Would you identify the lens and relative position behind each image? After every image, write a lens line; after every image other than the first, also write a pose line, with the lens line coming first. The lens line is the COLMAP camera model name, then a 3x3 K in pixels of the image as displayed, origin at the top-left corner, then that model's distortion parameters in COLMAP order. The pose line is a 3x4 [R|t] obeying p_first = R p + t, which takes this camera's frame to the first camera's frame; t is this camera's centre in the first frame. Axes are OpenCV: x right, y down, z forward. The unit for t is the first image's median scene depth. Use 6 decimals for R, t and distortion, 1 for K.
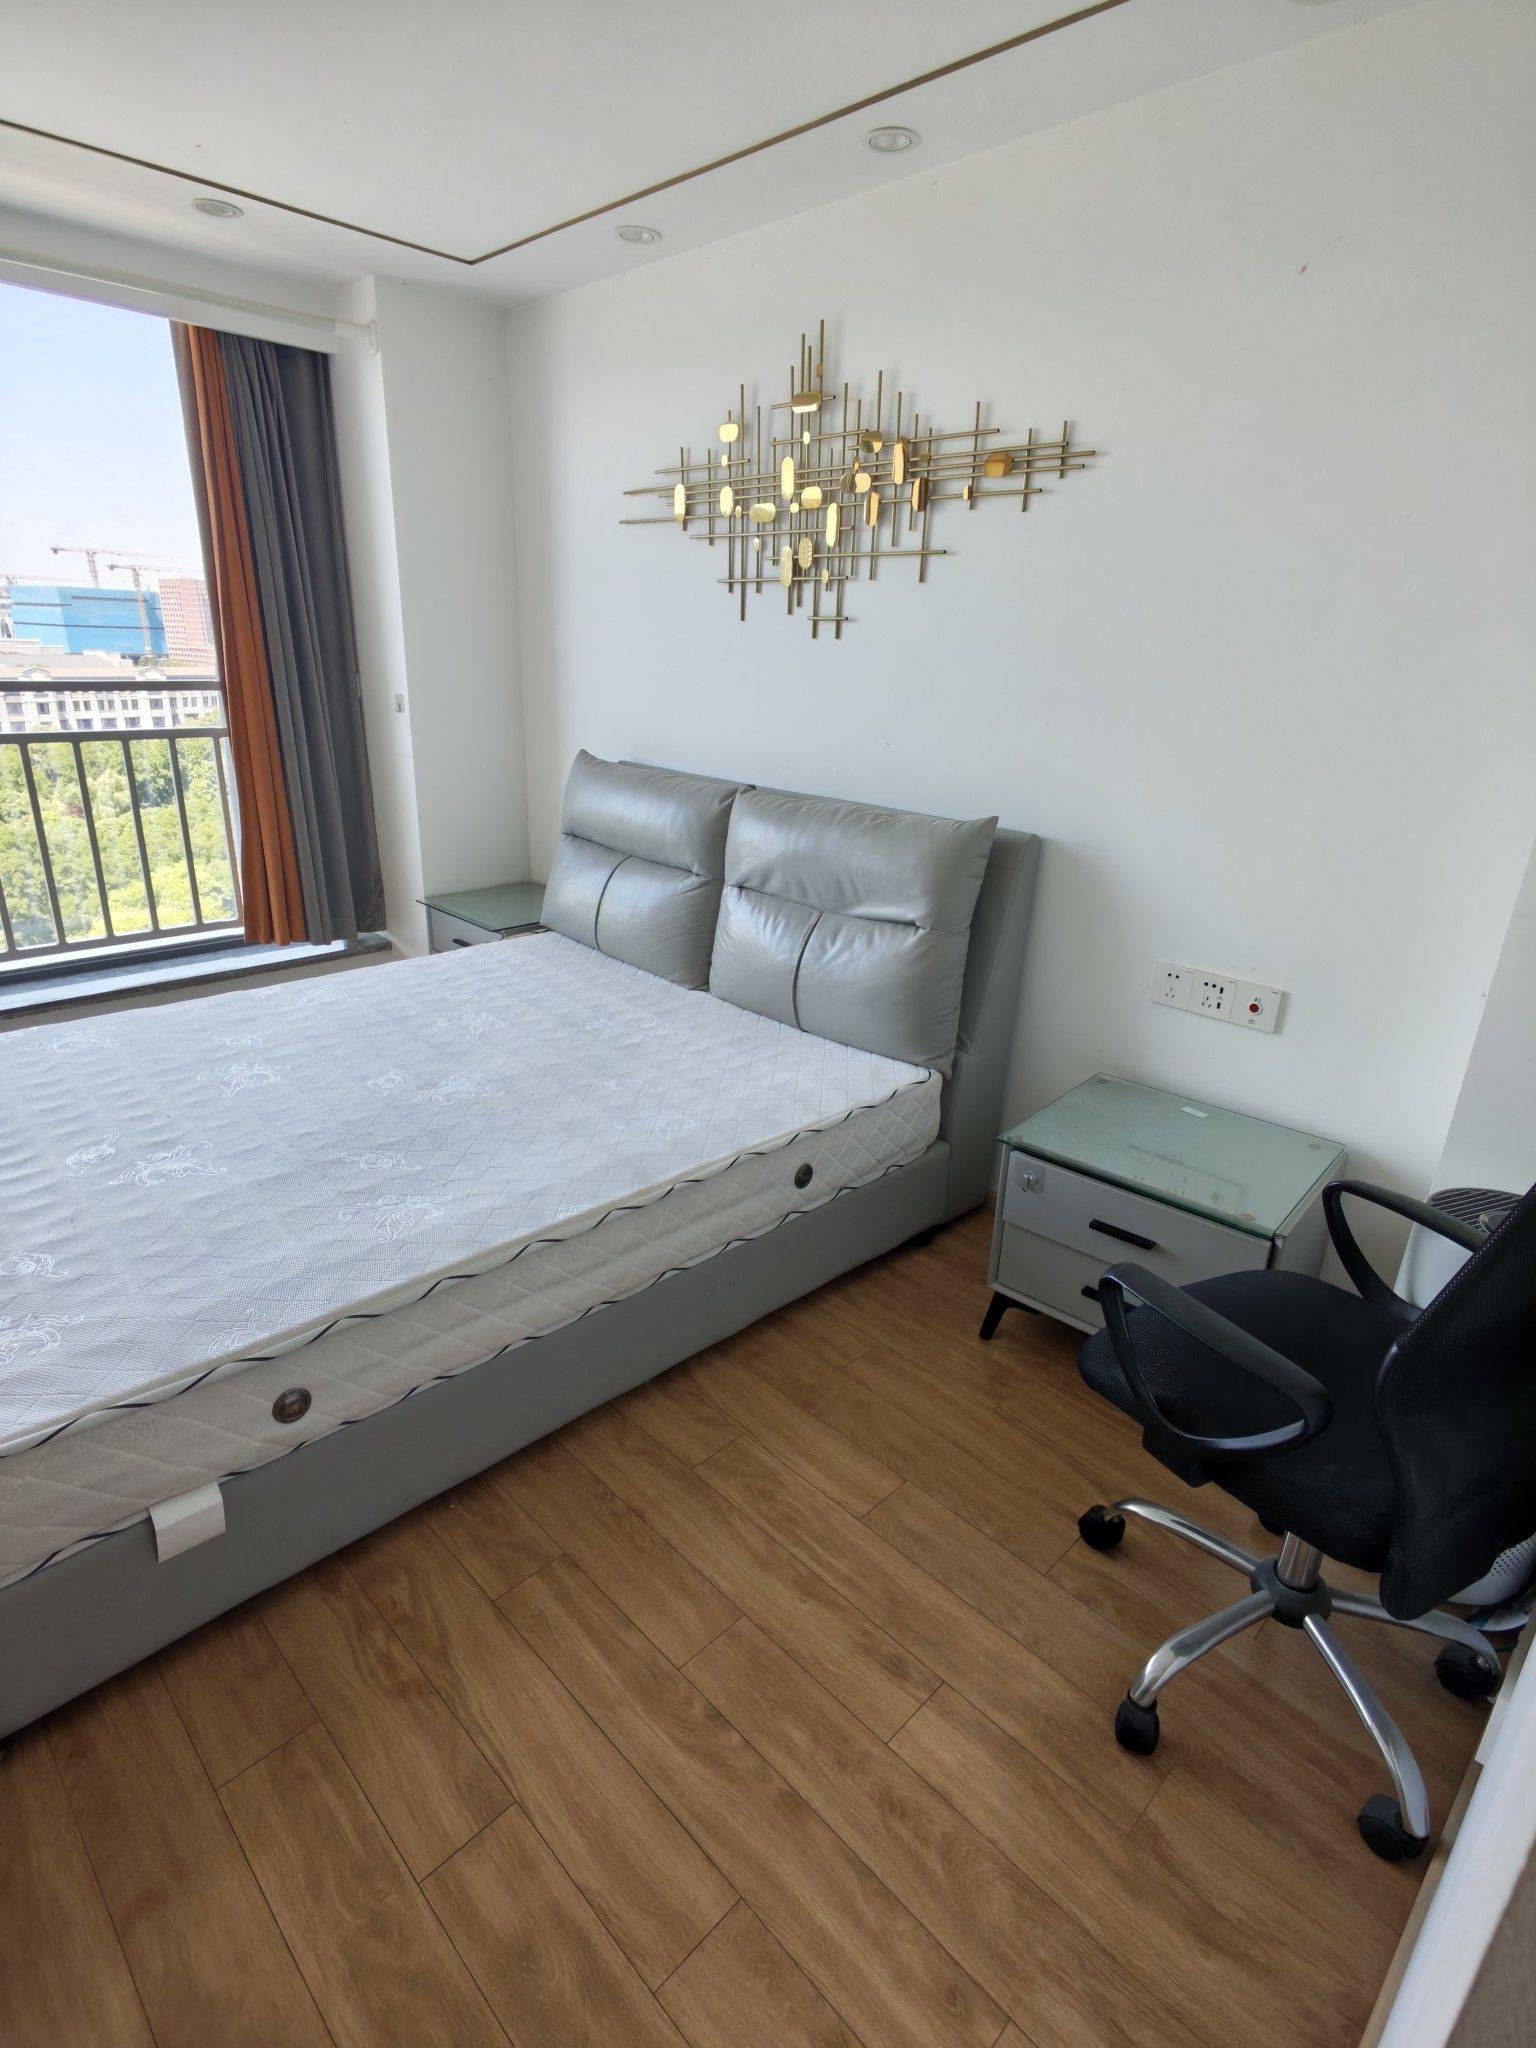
lens RADIAL K [[1052.2, 0, 772.0], [0, 1052.2, 1029.5], [0, 0, 1]] dist [-0.002980, 0.008593]
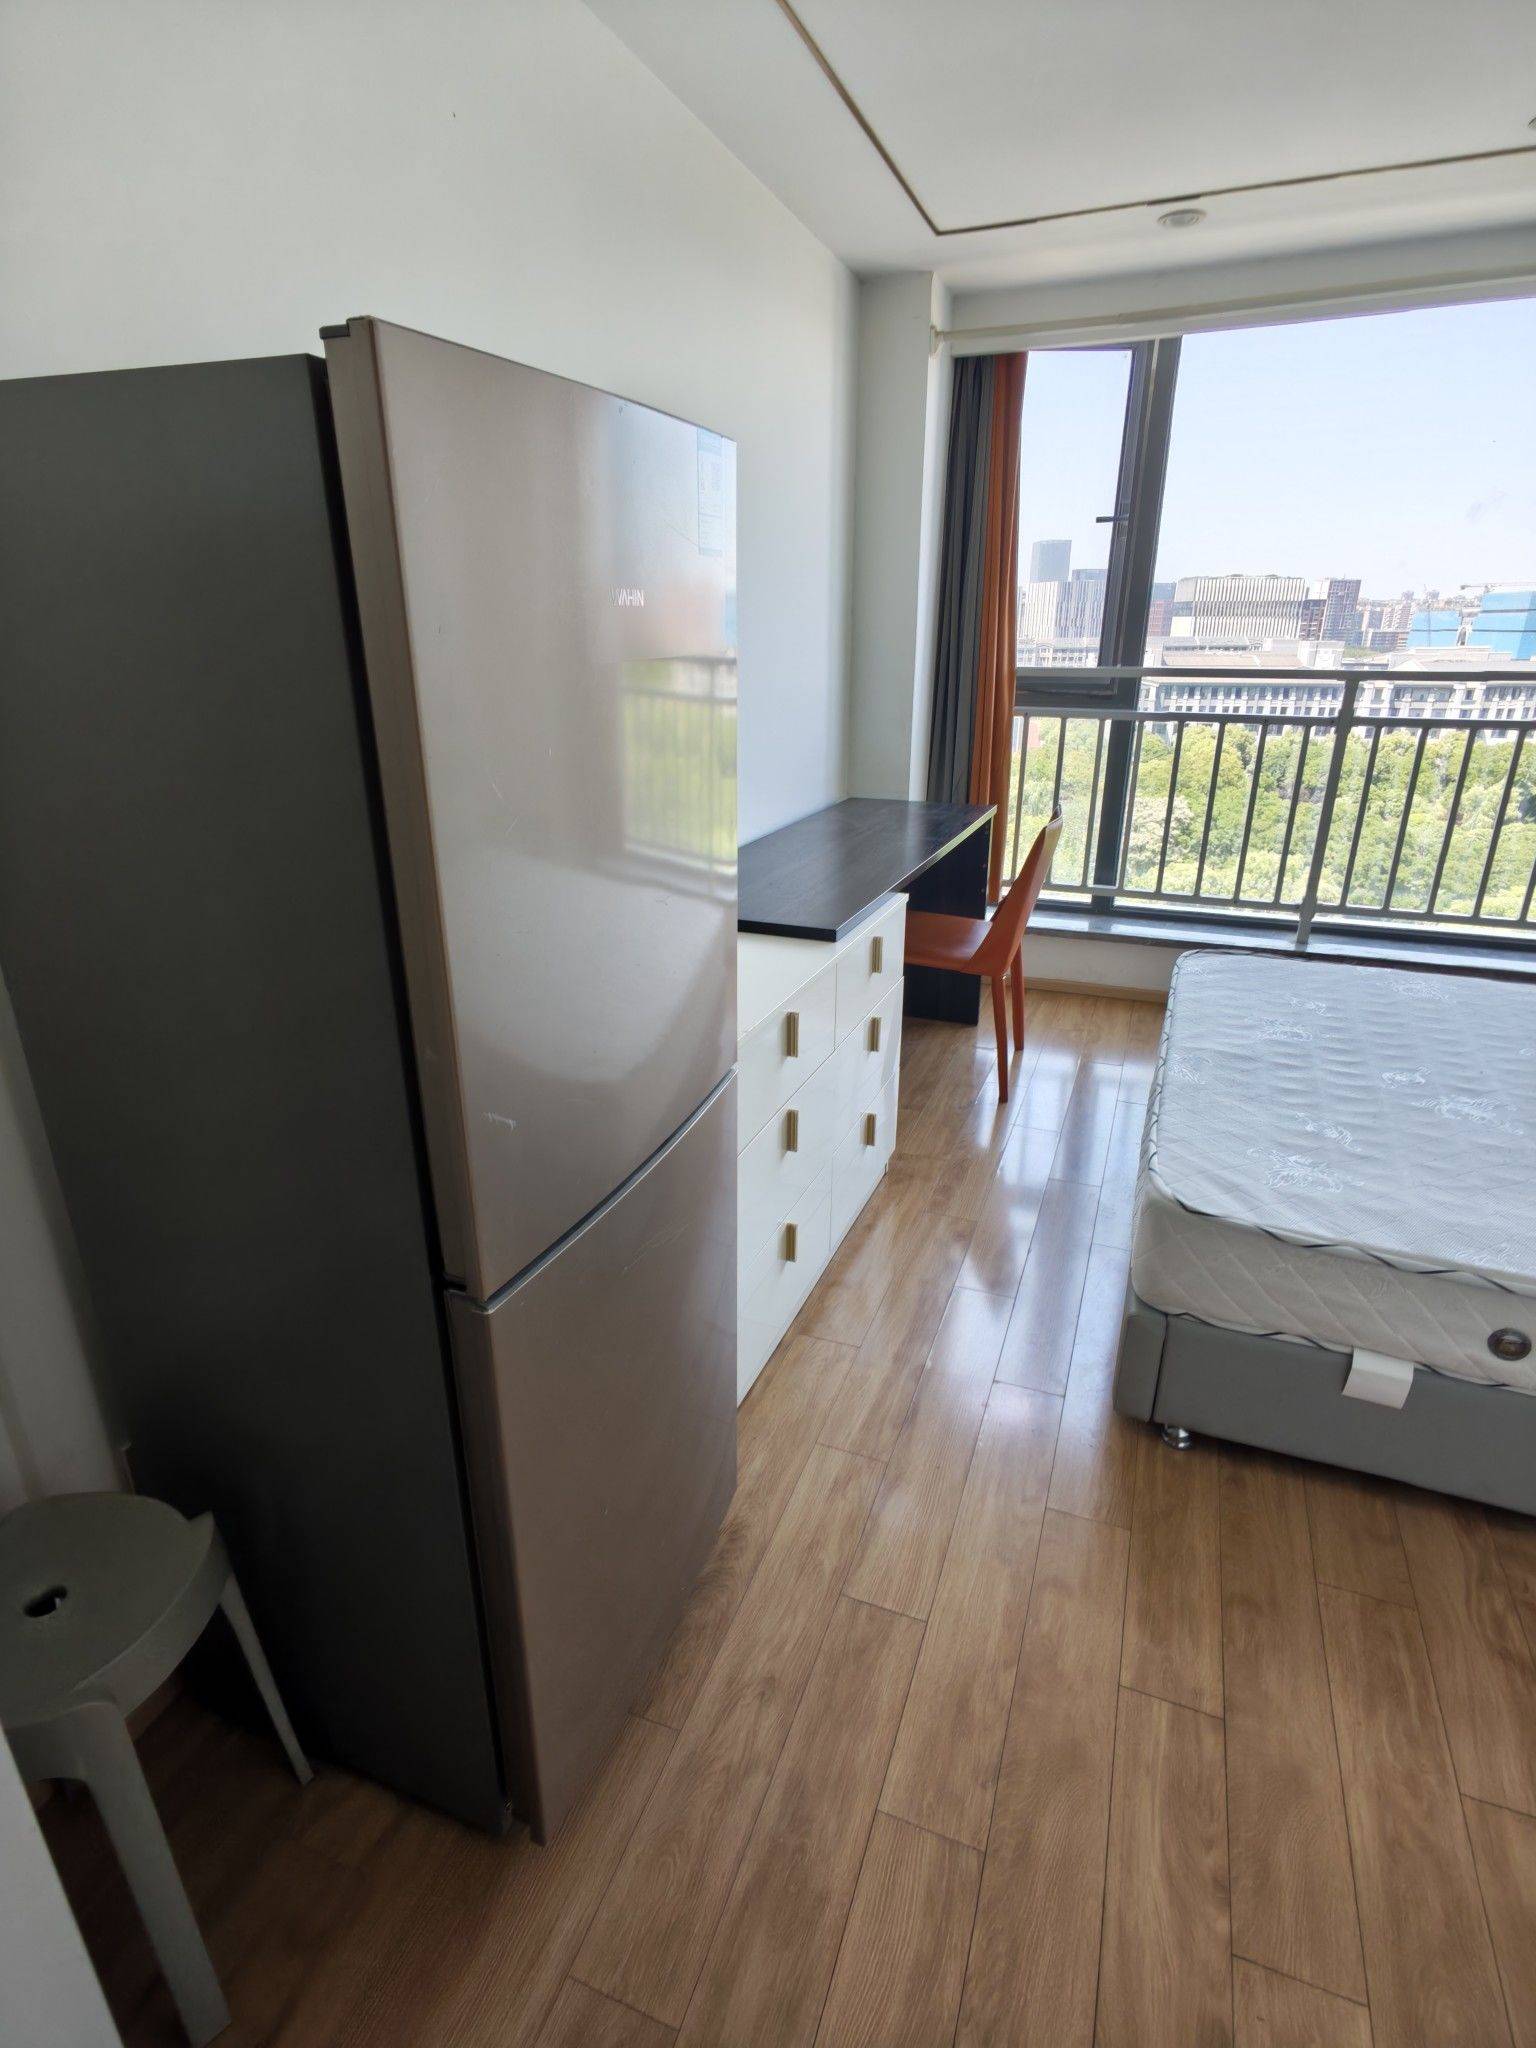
lens RADIAL K [[1052.2, 0, 758.0], [0, 1052.2, 1030.1], [0, 0, 1]] dist [-0.002980, 0.008593]
pose [[0.403251, 0.293485, -0.866750, 0.041938], [-0.298580, 0.937536, 0.178540, 0.071788], [0.865008, 0.186798, 0.465690, -0.137658]]
